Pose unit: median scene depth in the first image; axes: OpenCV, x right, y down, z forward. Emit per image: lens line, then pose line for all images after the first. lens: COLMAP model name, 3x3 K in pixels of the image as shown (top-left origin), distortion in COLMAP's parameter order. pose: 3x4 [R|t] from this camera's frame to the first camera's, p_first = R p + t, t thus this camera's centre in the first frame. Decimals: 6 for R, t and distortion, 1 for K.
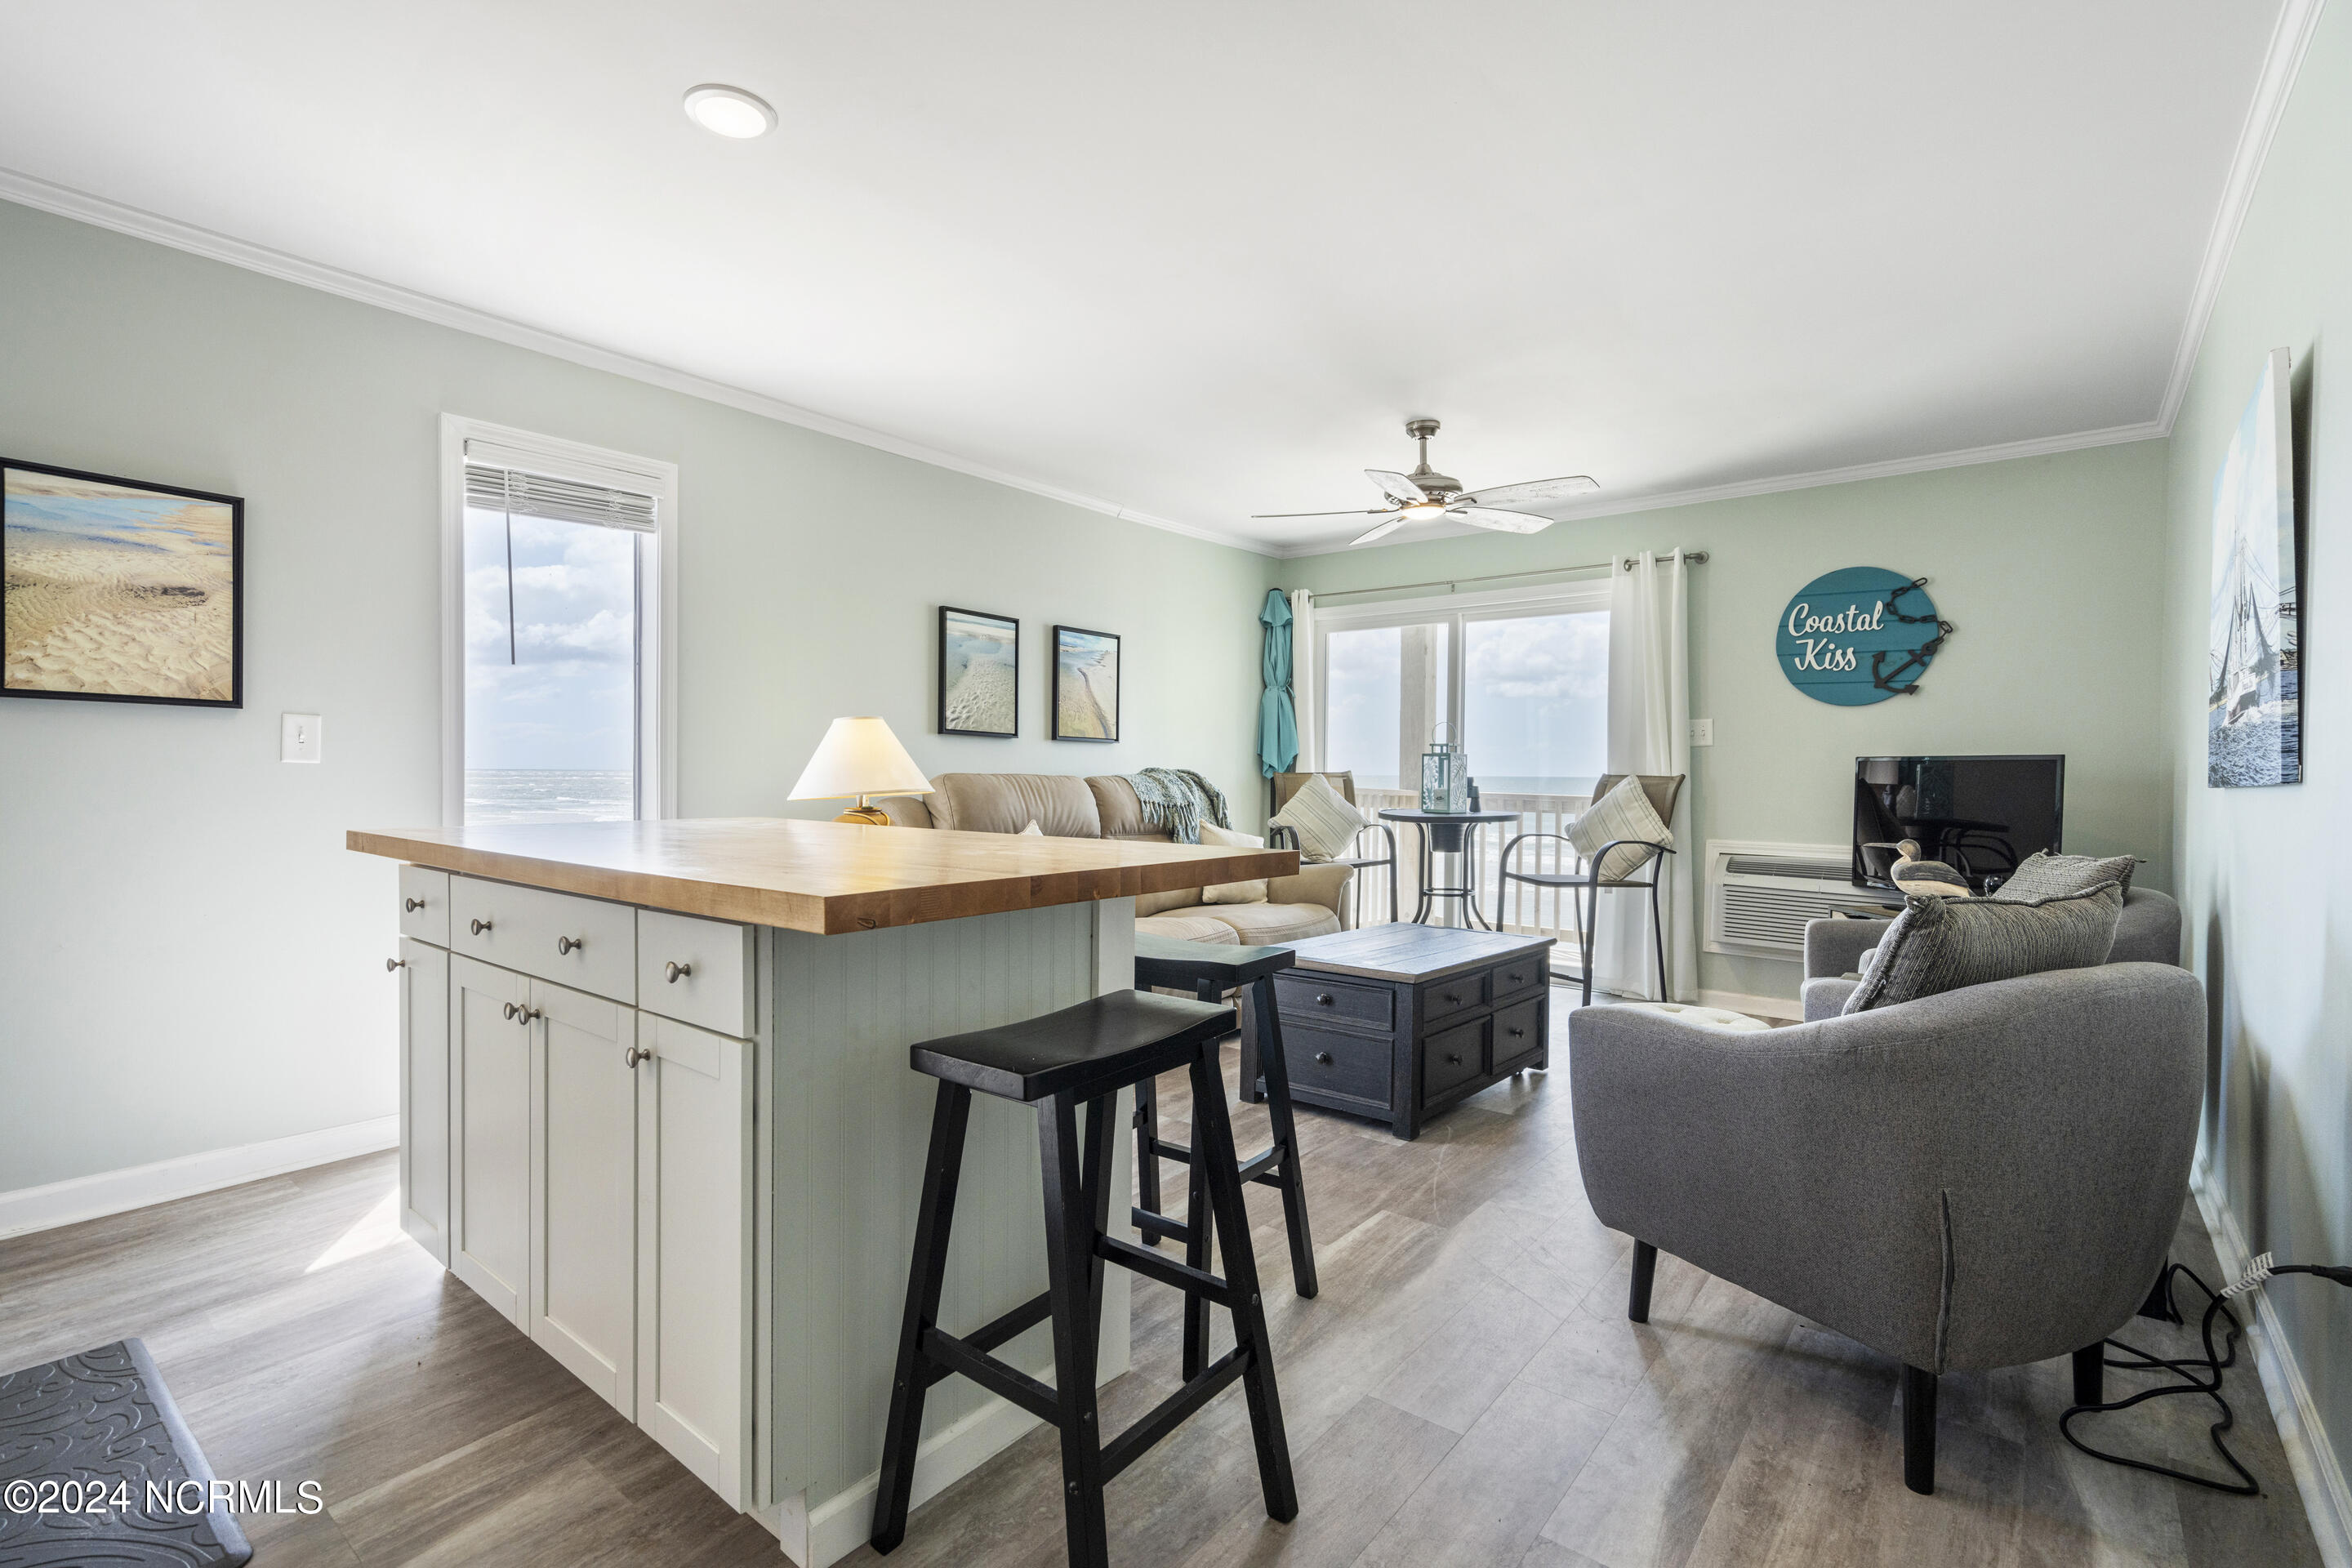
lens RADIAL K [[1076.7, 0, 1183.8], [0, 1076.7, 750.6], [0, 0, 1]] dist [-0.002314, -0.000279]
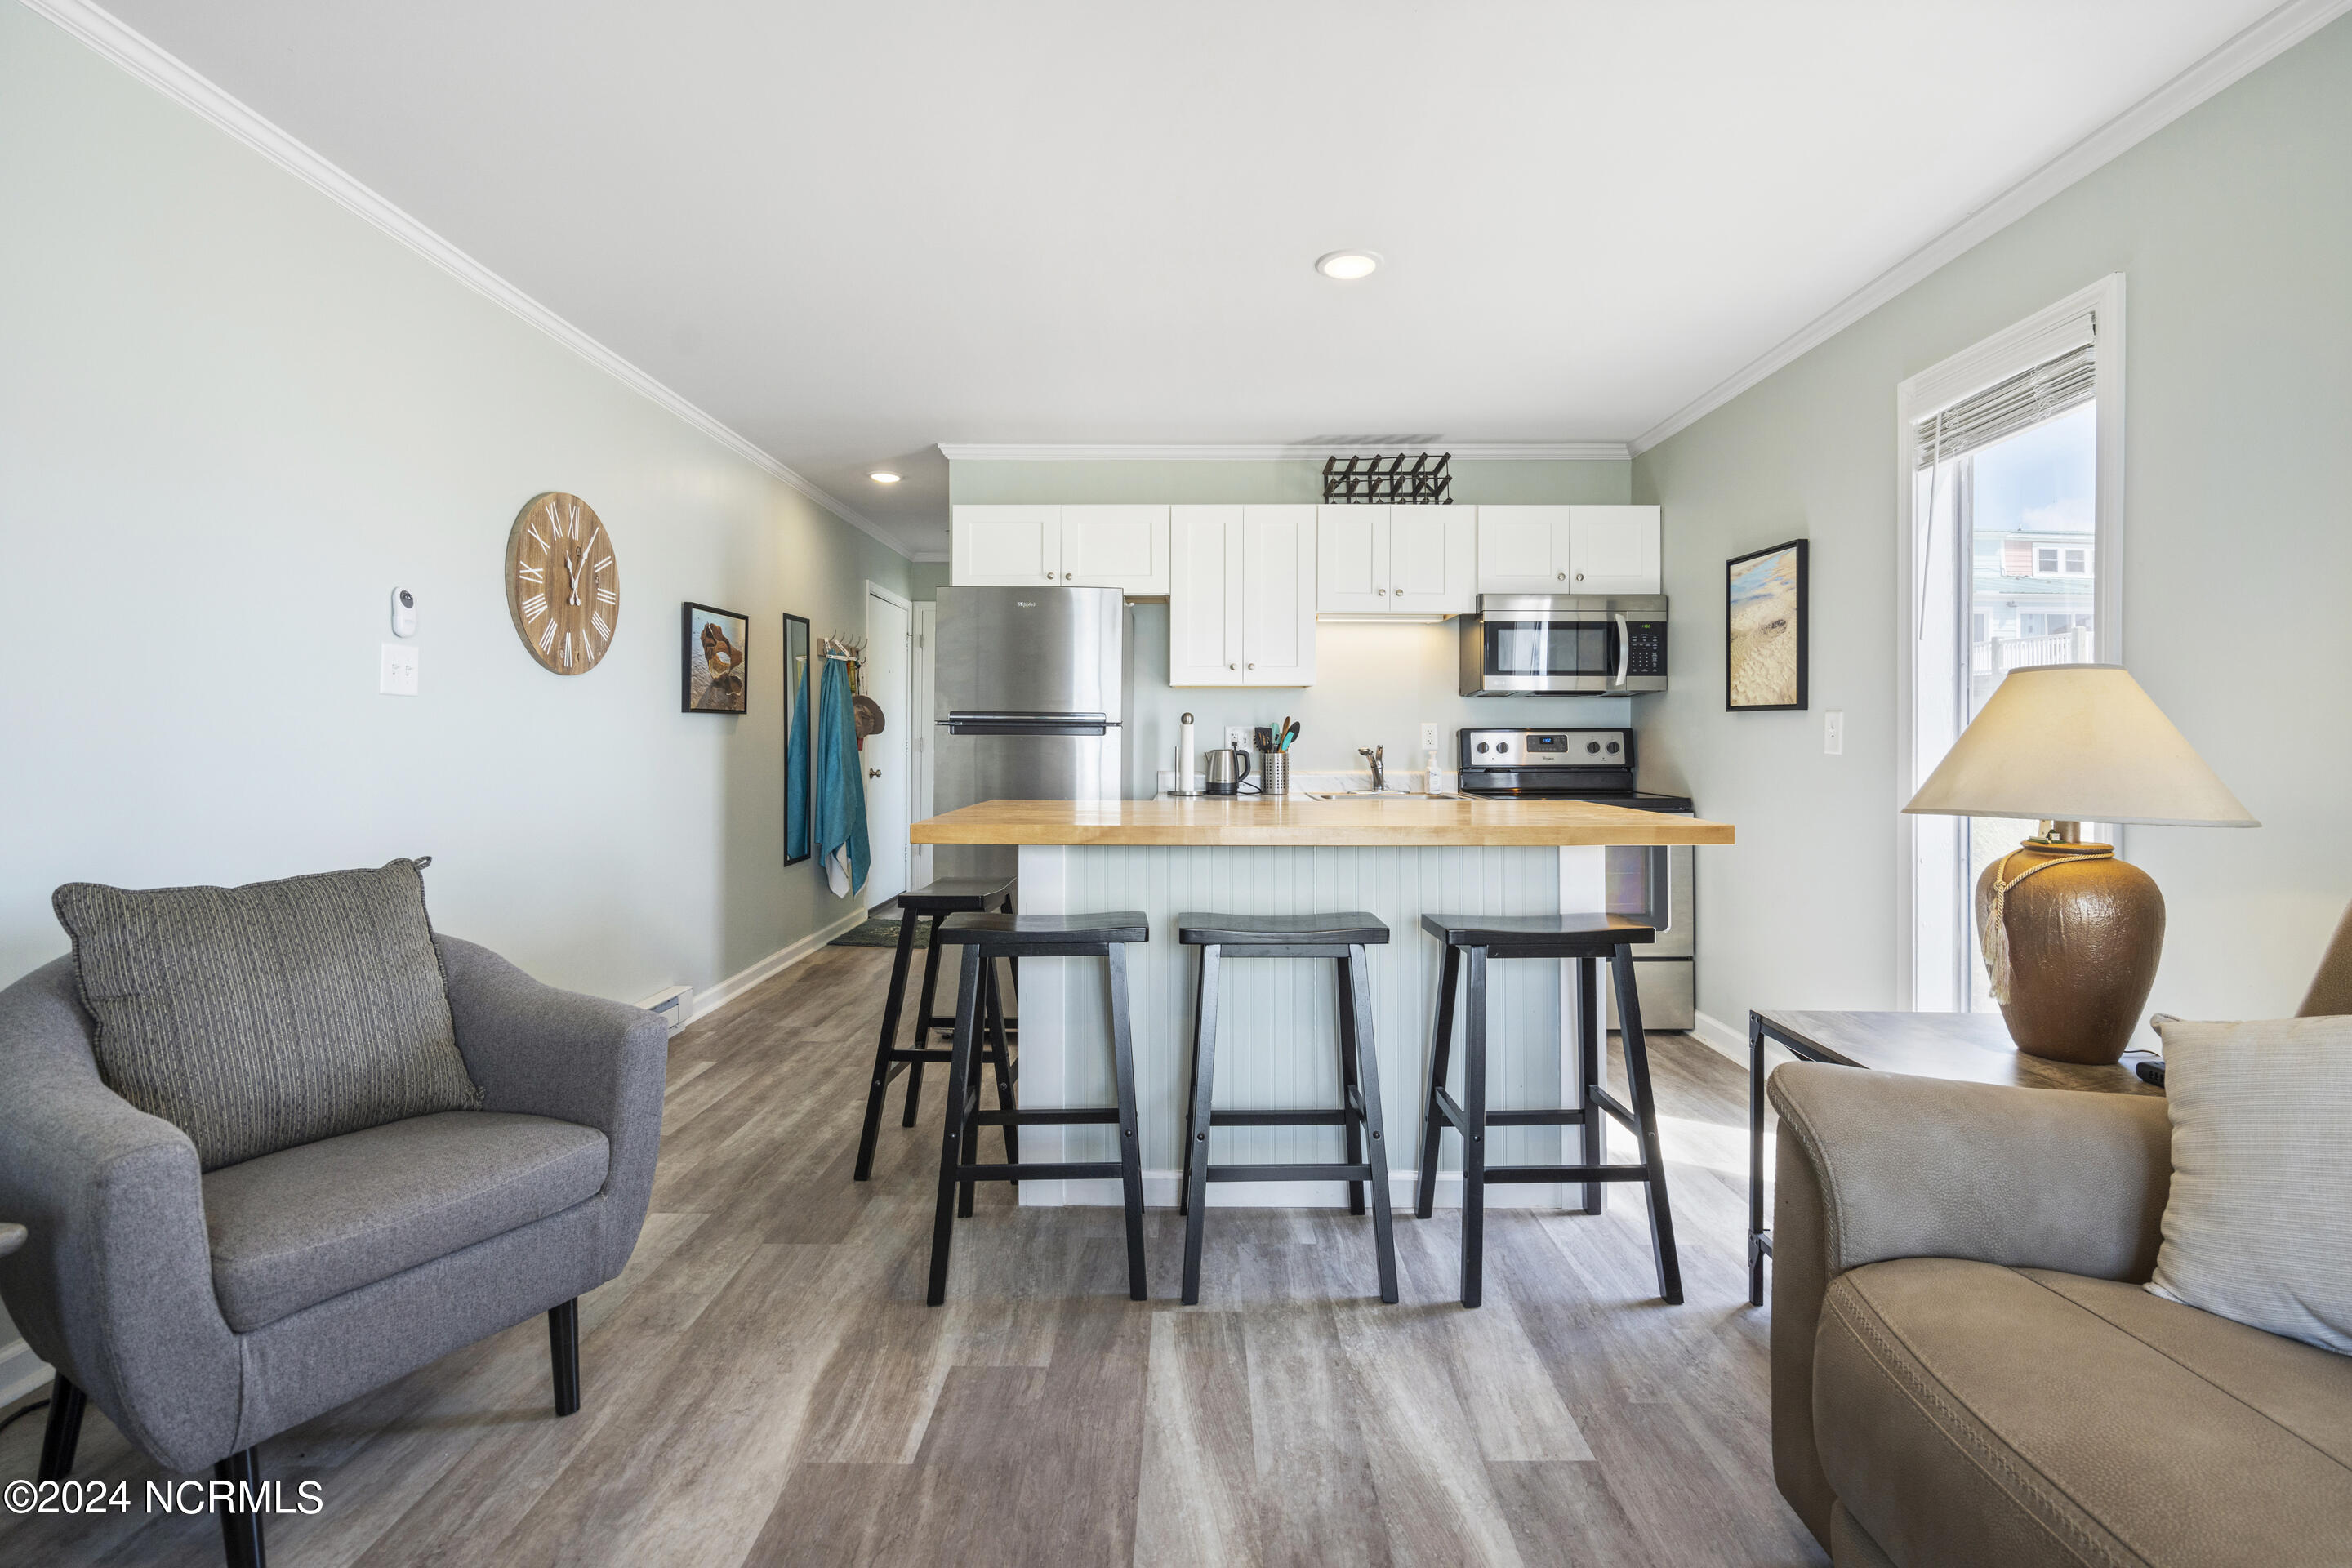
lens RADIAL K [[1076.7, 0, 1183.8], [0, 1076.7, 750.6], [0, 0, 1]] dist [-0.002314, -0.000279]
pose [[-0.791487, -0.001354, -0.611185, 0.250935], [-0.001273, 0.999999, -0.000567, 0.004985], [0.611185, 0.000329, -0.791488, 0.900727]]
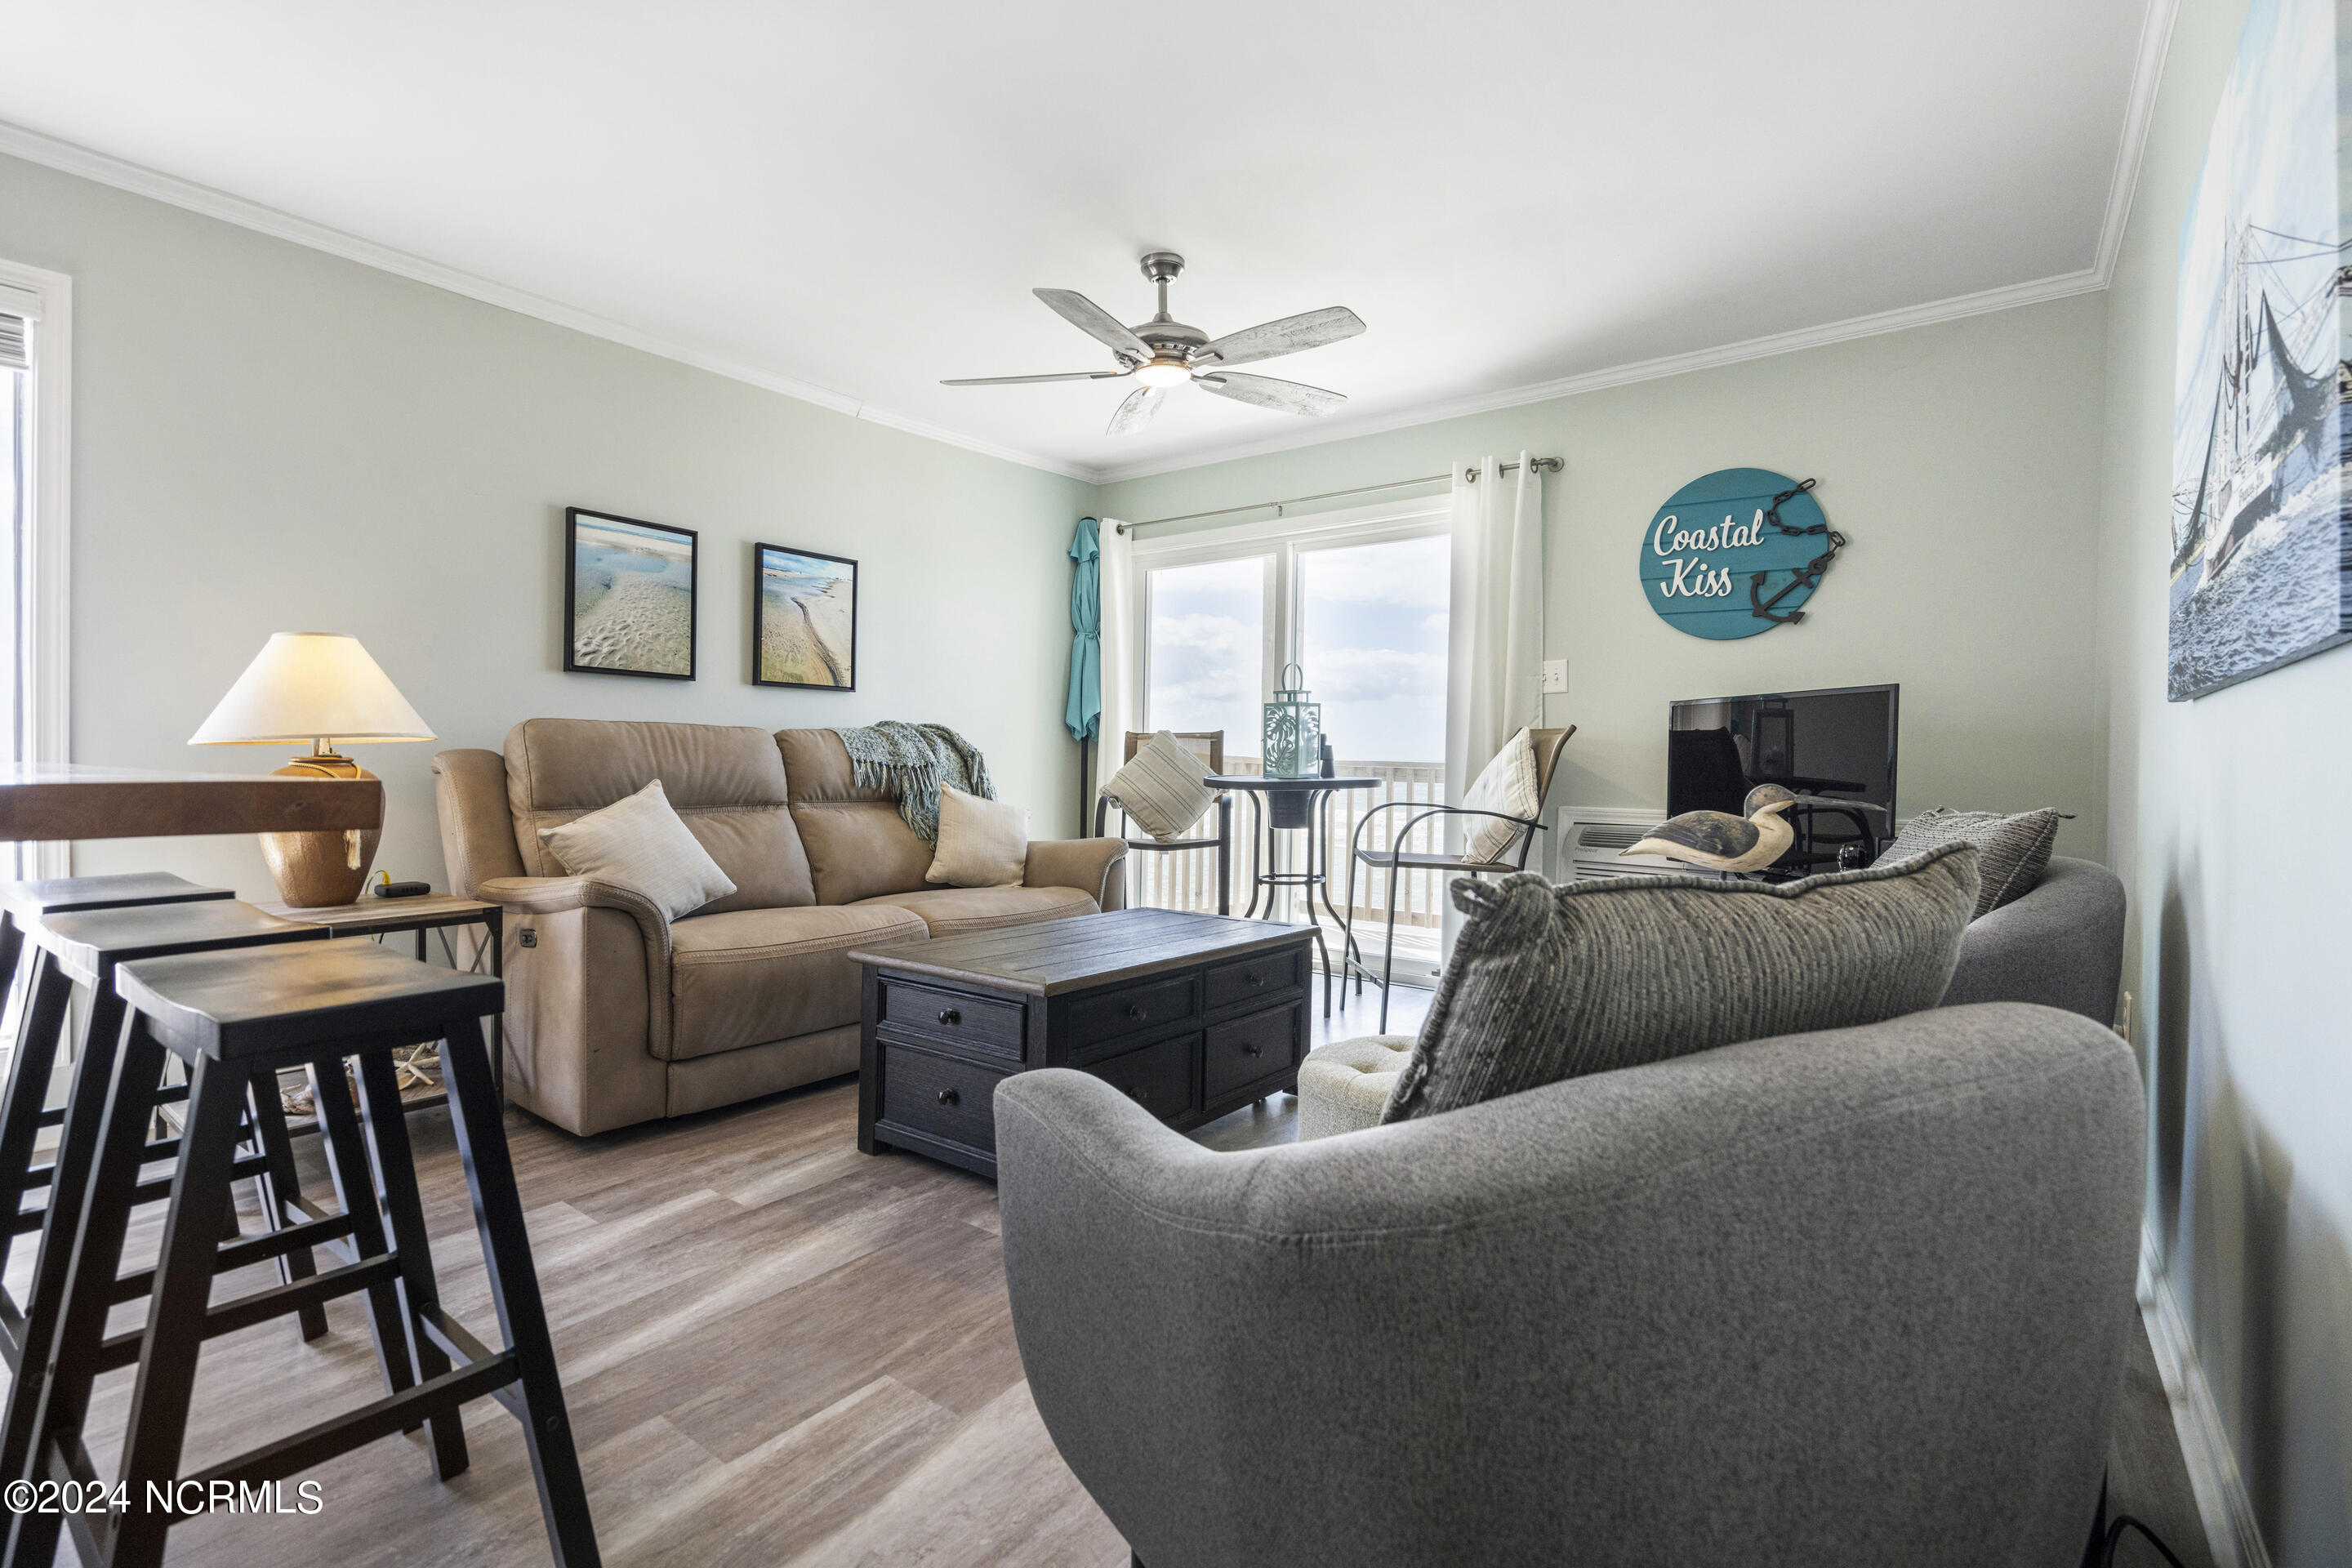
lens RADIAL K [[1058.2, 0, 1195.6], [0, 1058.2, 750.3], [0, 0, 1]] dist [0.000202, 0.000020]
pose [[0.999385, -0.003361, 0.034909, 0.194520], [0.002871, 0.999897, 0.014061, 0.030721], [-0.034952, -0.013952, 0.999292, 0.215653]]
